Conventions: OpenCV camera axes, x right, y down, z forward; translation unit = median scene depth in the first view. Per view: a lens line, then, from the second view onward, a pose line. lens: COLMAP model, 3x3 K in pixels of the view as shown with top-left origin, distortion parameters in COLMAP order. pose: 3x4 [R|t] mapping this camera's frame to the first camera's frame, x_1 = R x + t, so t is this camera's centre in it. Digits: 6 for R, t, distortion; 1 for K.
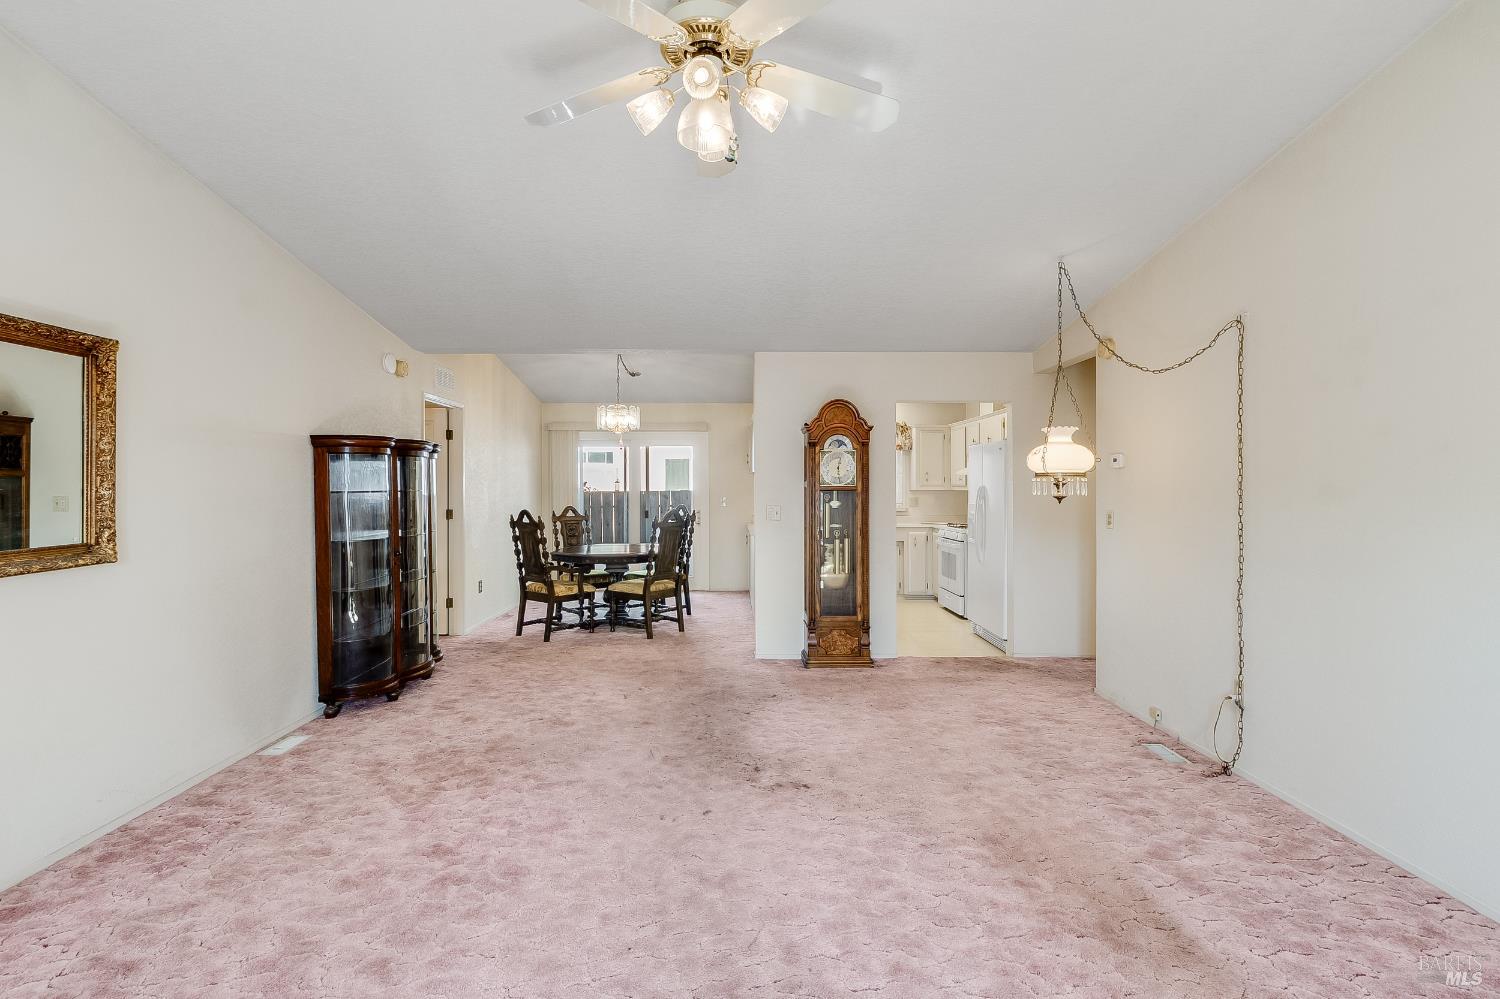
lens RADIAL K [[698.3, 0, 741.5], [0, 698.3, 486.8], [0, 0, 1]] dist [-0.001413, -0.004153]
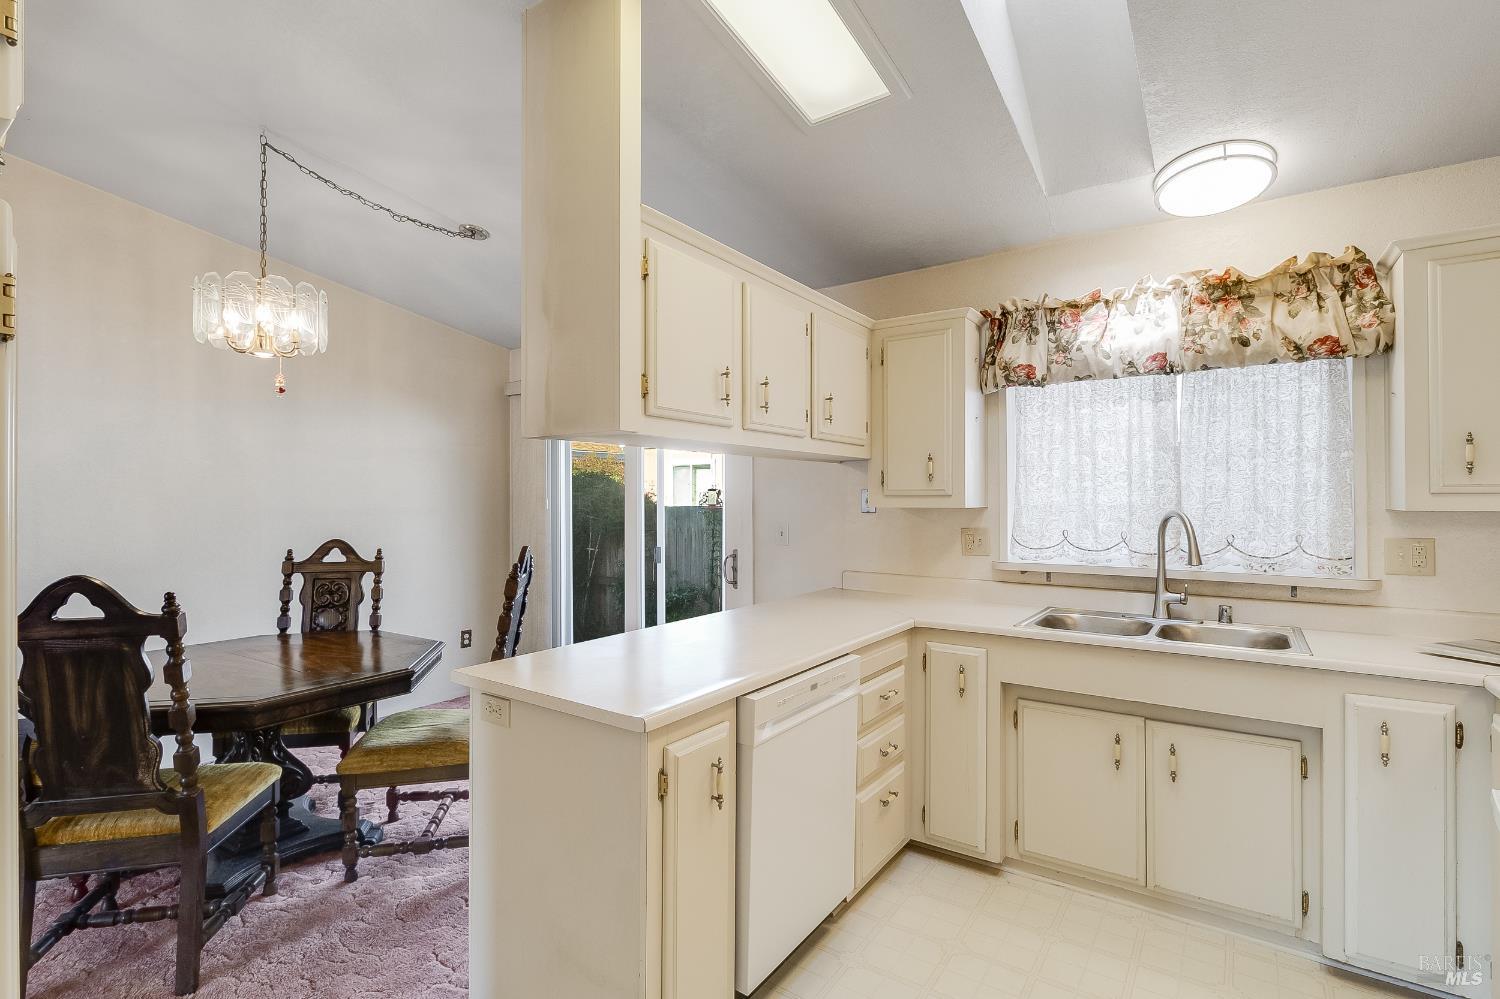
lens RADIAL K [[698.3, 0, 745.1], [0, 698.3, 496.9], [0, 0, 1]] dist [-0.001413, -0.004153]
pose [[0.811837, -0.000911, -0.583883, 0.339280], [-0.000324, 0.999998, -0.002010, 0.000581], [0.583883, 0.001821, 0.811835, 1.115470]]
